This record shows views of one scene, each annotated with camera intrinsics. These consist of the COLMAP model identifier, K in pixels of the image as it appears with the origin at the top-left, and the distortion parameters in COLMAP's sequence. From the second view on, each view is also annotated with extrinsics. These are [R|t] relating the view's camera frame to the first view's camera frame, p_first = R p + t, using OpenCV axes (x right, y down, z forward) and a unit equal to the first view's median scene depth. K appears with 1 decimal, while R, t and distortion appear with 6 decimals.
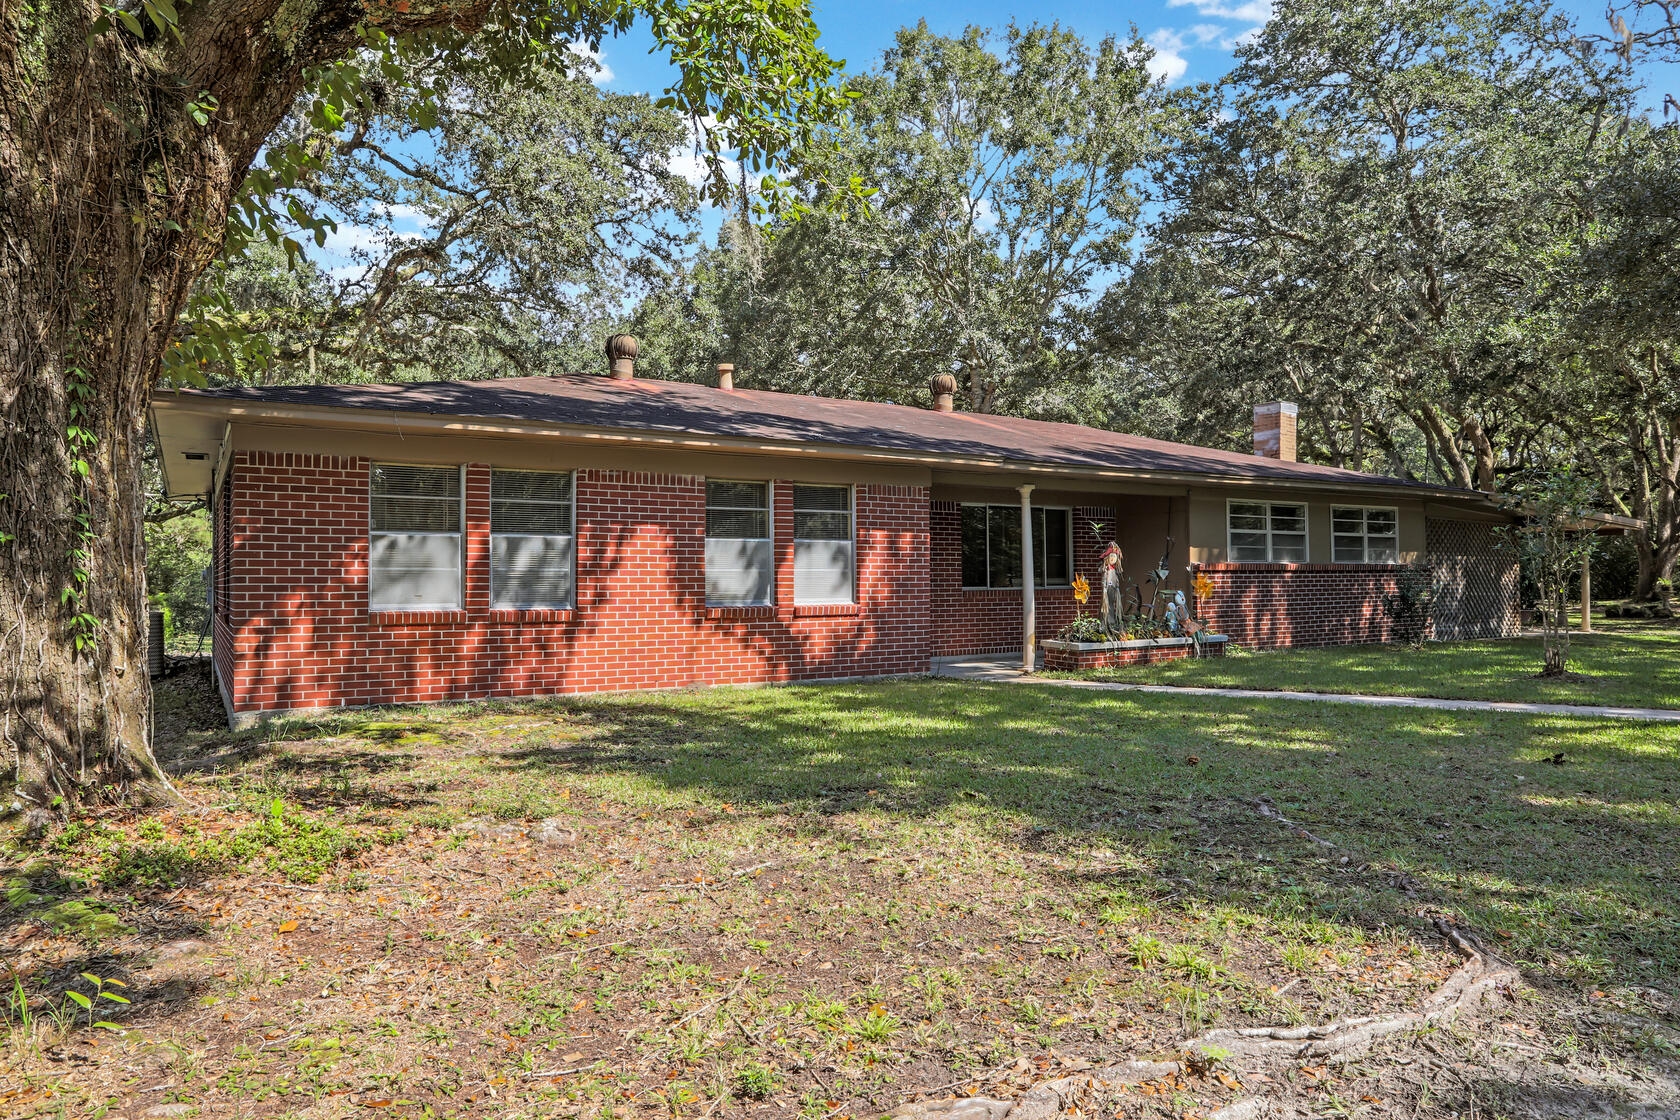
lens RADIAL K [[1067.4, 0, 840.1], [0, 1067.4, 565.1], [0, 0, 1]] dist [-0.002658, 0.001012]
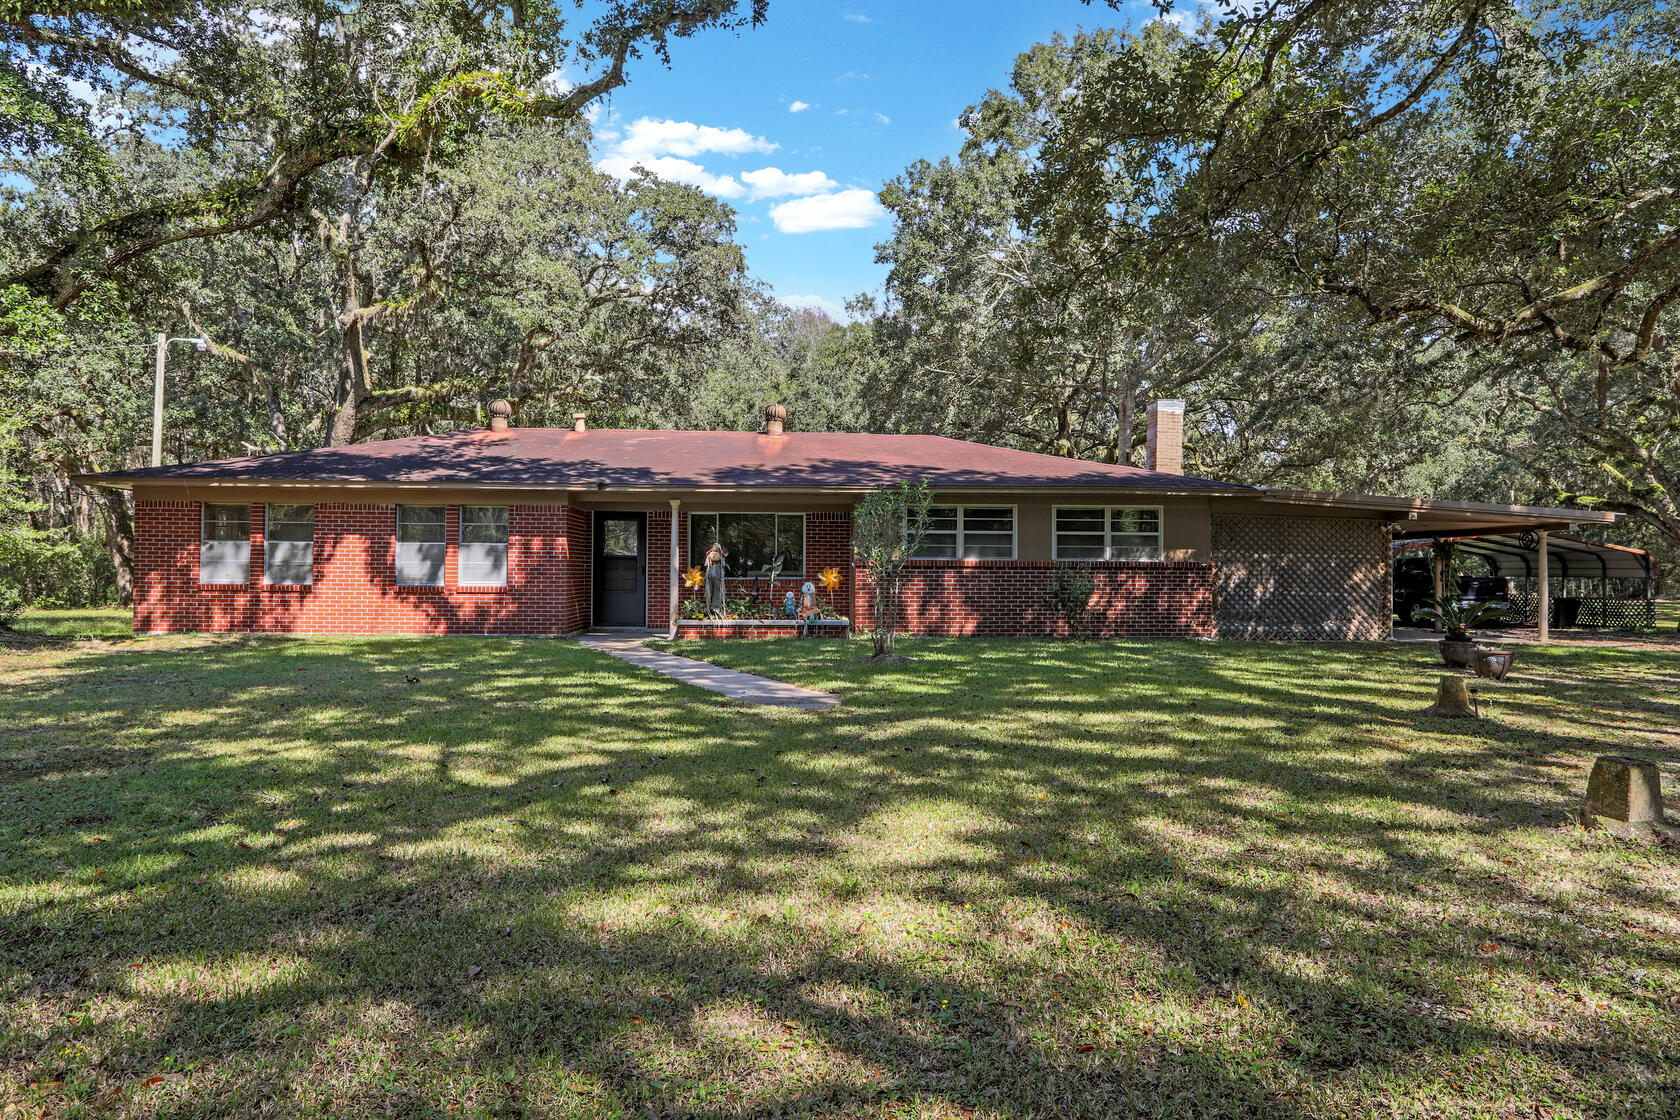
lens RADIAL K [[1067.4, 0, 840.2], [0, 1067.4, 555.6], [0, 0, 1]] dist [-0.002658, 0.001012]
pose [[0.868481, 0.006938, -0.495675, 1.215014], [-0.005757, 0.999976, 0.003910, -0.014257], [0.495690, -0.000542, 0.868500, -0.059237]]
